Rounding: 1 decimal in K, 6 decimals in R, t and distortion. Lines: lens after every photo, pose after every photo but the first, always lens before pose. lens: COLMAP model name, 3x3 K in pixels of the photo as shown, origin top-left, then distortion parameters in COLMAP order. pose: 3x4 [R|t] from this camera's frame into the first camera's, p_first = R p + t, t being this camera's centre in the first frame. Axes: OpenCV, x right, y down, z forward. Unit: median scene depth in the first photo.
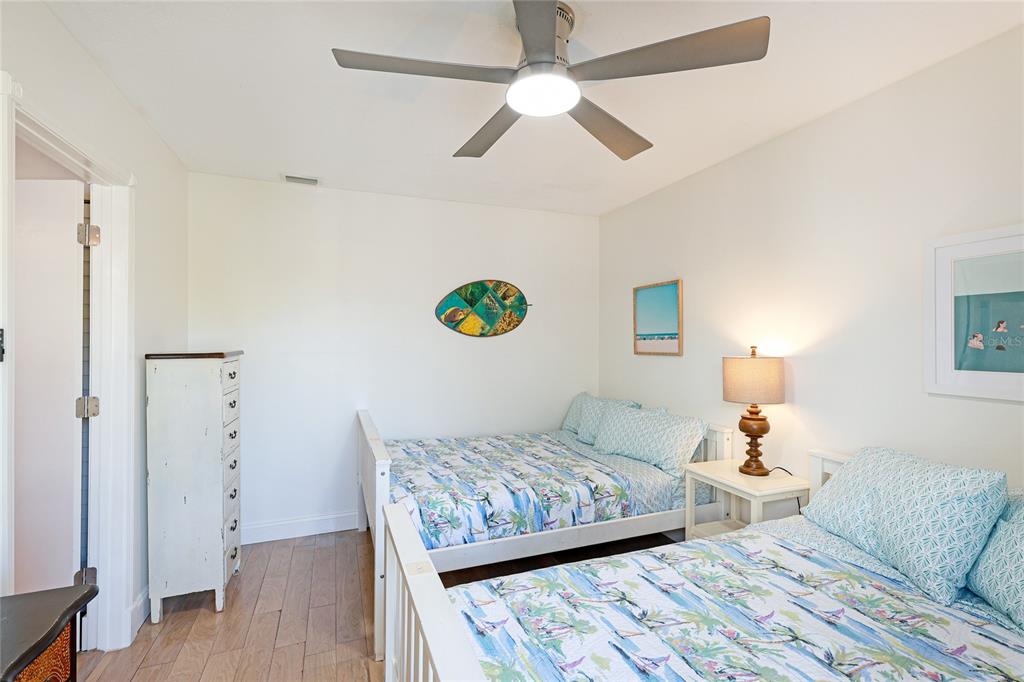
lens RADIAL K [[465.5, 0, 512.0], [0, 465.5, 341.0], [0, 0, 1]] dist [-0.000576, -0.000430]
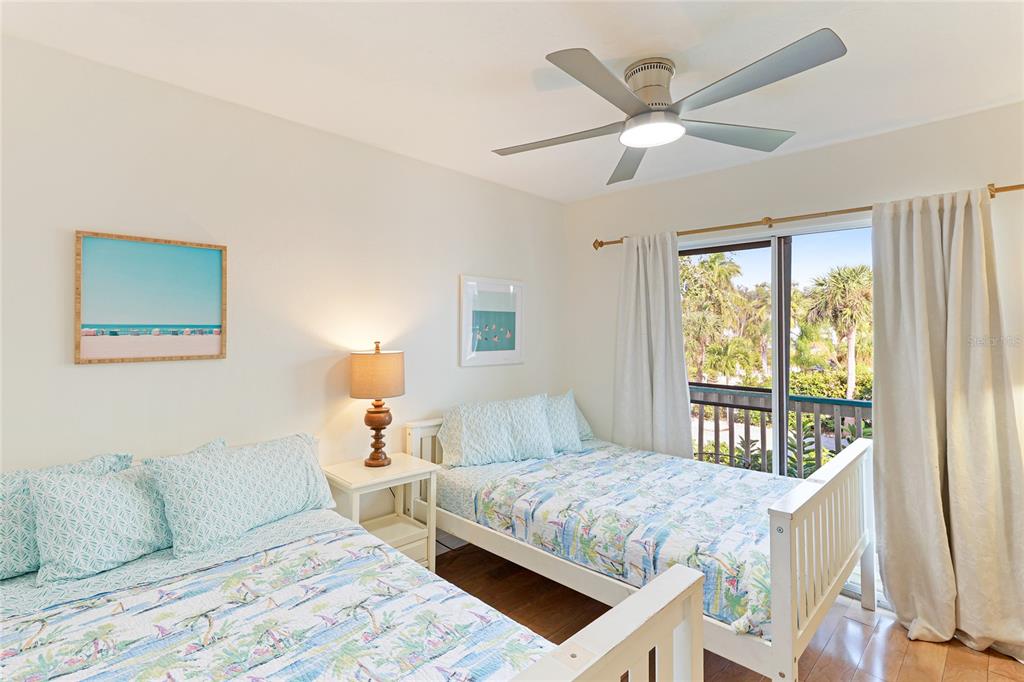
lens RADIAL K [[471.4, 0, 507.1], [0, 471.4, 330.7], [0, 0, 1]] dist [0.001896, 0.000371]
pose [[-0.386434, 0.007818, 0.922284, -0.428671], [0.003401, 0.999969, -0.007051, -0.002700], [-0.922311, 0.000412, -0.386448, 0.883637]]
